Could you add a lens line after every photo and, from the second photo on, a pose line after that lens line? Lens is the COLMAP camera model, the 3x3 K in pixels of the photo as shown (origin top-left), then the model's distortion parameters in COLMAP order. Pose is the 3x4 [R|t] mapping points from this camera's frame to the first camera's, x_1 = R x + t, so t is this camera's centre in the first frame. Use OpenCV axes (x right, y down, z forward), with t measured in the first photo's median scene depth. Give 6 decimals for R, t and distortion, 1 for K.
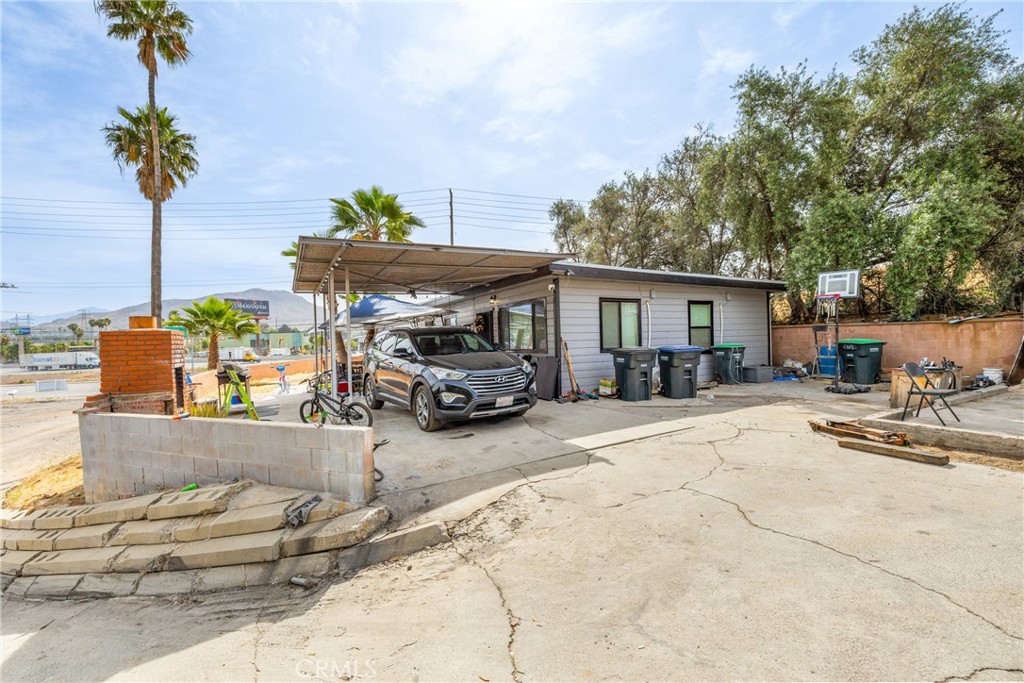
lens RADIAL K [[428.8, 0, 512.0], [0, 428.8, 341.5], [0, 0, 1]] dist [0.000034, -0.000291]
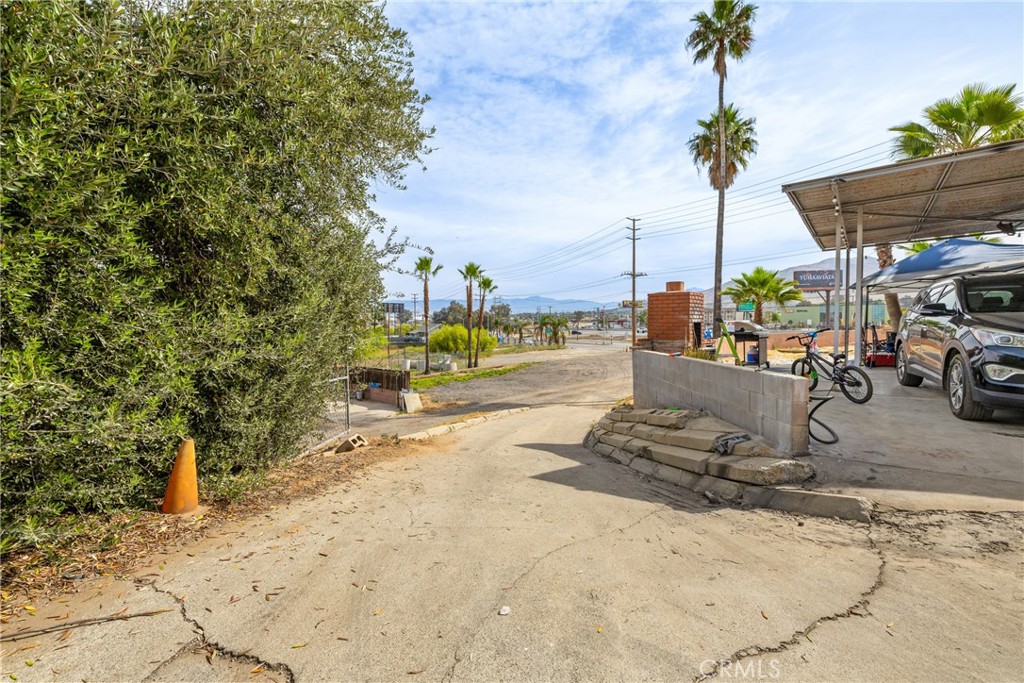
lens RADIAL K [[428.8, 0, 512.0], [0, 428.8, 341.5], [0, 0, 1]] dist [0.000034, -0.000291]
pose [[0.386279, 0.062128, -0.920287, 0.252801], [-0.005421, 0.997865, 0.065090, 0.064959], [0.922366, -0.020154, 0.385791, 0.070751]]
